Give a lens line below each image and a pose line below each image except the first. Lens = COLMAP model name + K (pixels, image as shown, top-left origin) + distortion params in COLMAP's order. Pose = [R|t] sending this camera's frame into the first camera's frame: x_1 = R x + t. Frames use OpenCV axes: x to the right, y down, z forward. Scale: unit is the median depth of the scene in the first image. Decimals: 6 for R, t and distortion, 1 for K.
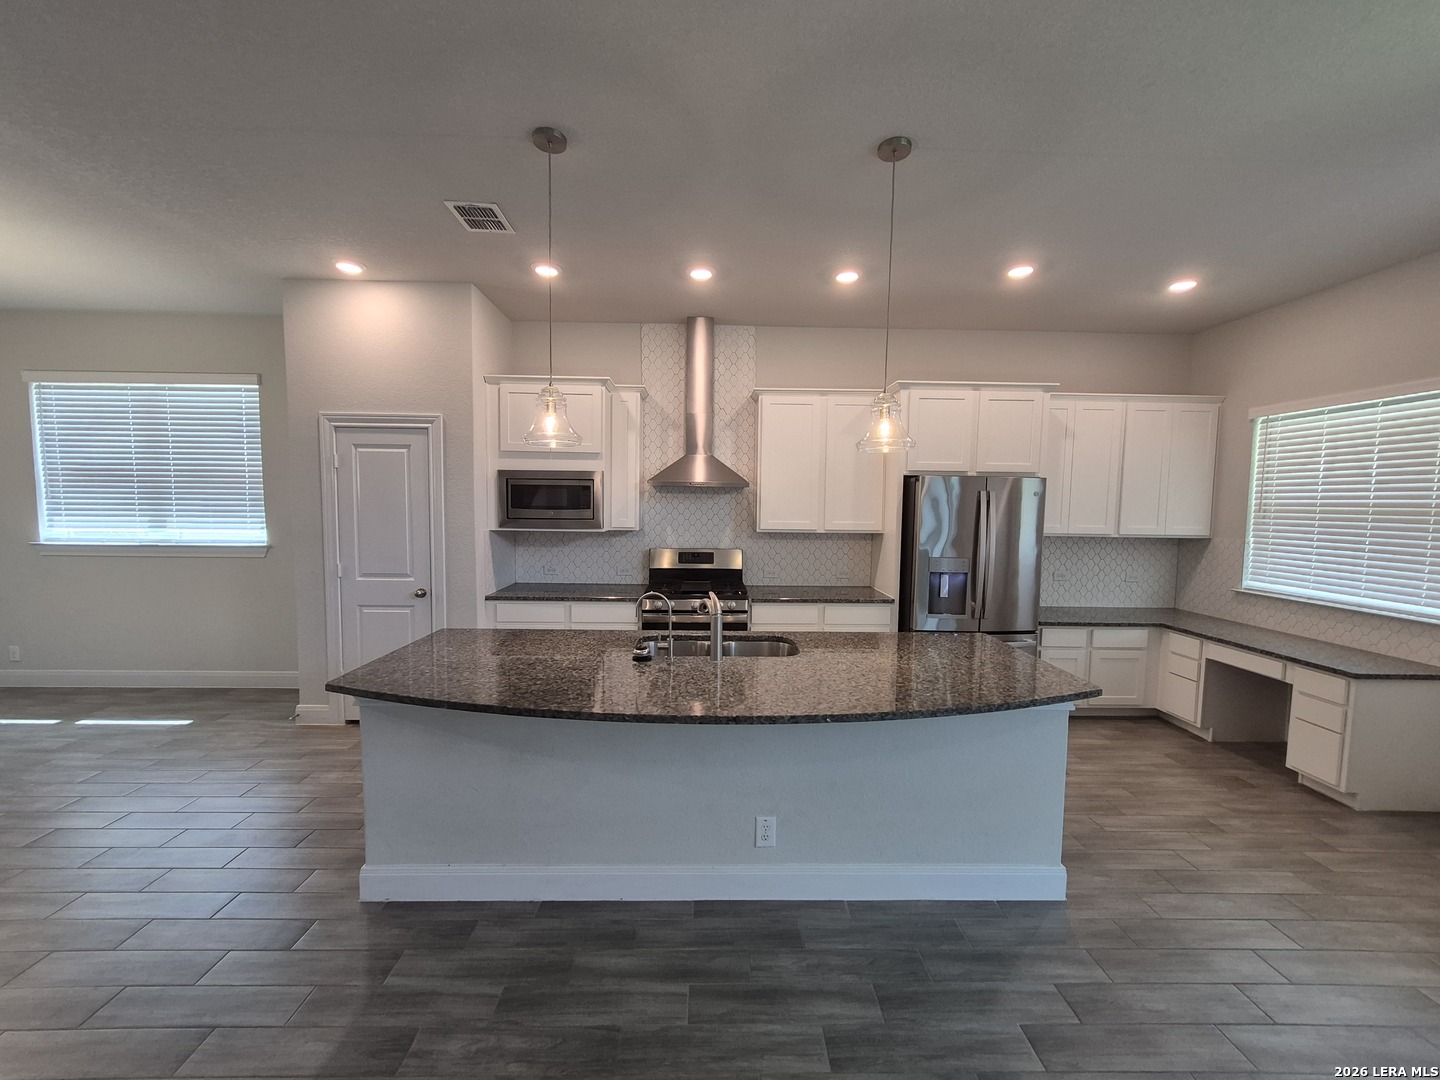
lens RADIAL K [[567.2, 0, 726.8], [0, 567.2, 540.1], [0, 0, 1]] dist [0.003831, -0.001234]
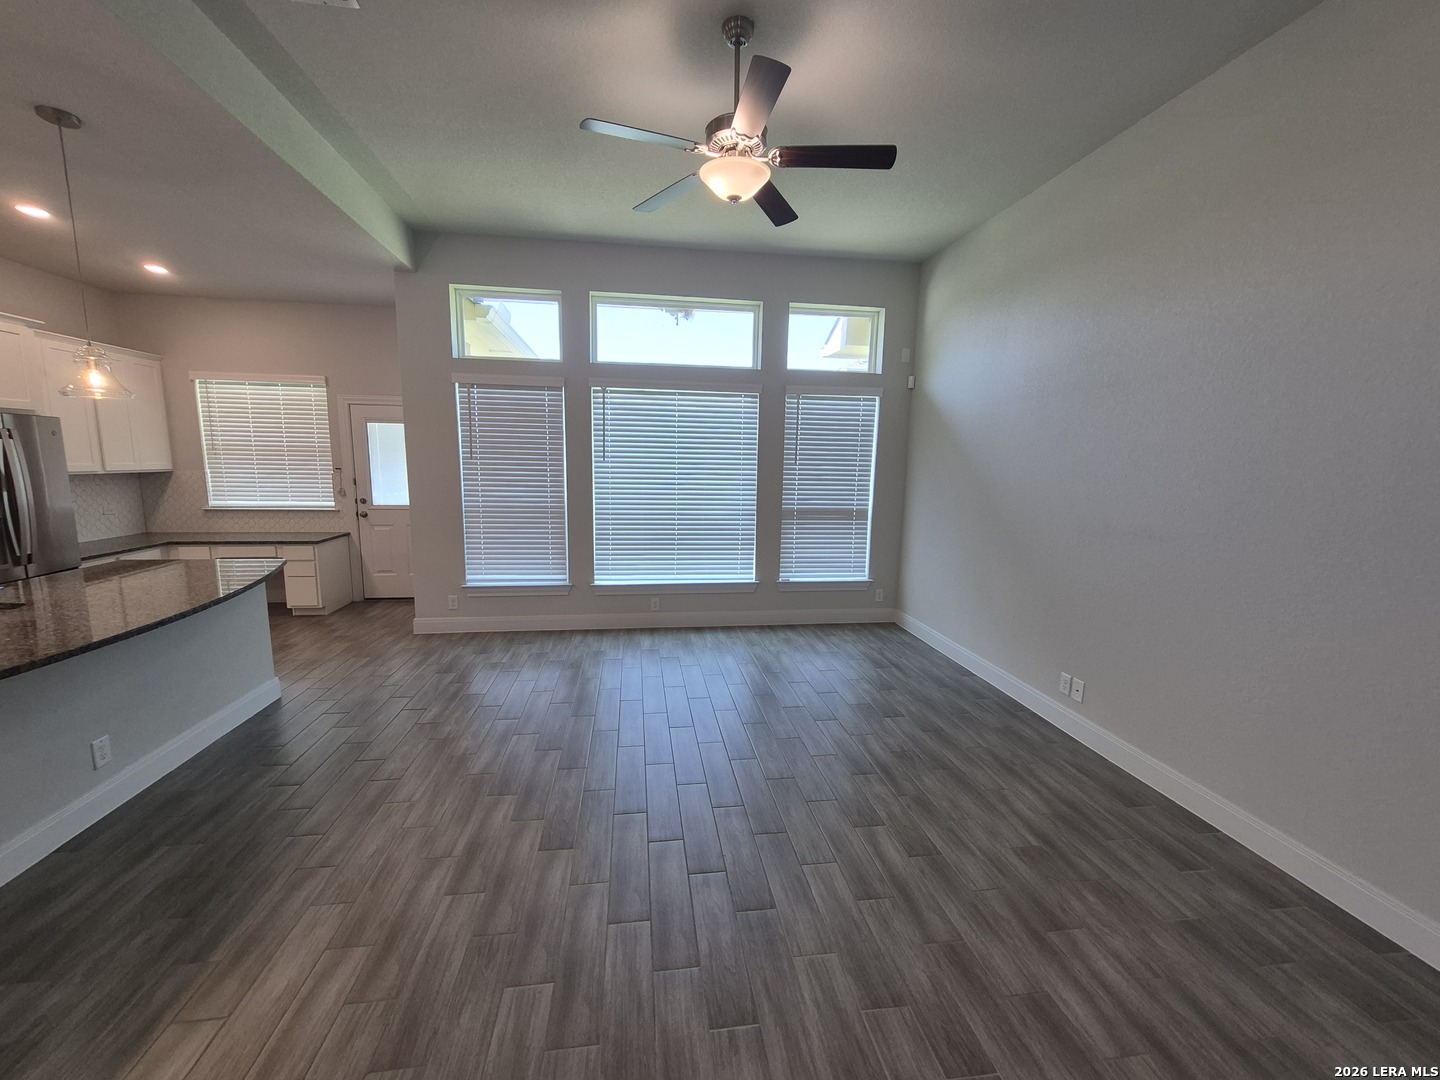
lens RADIAL K [[567.2, 0, 724.1], [0, 567.2, 539.3], [0, 0, 1]] dist [0.003831, -0.001234]
pose [[-0.137309, -0.158195, 0.977814, -0.633911], [0.046564, 0.985042, 0.165903, -0.007547], [-0.989433, 0.068311, -0.127889, -0.039606]]
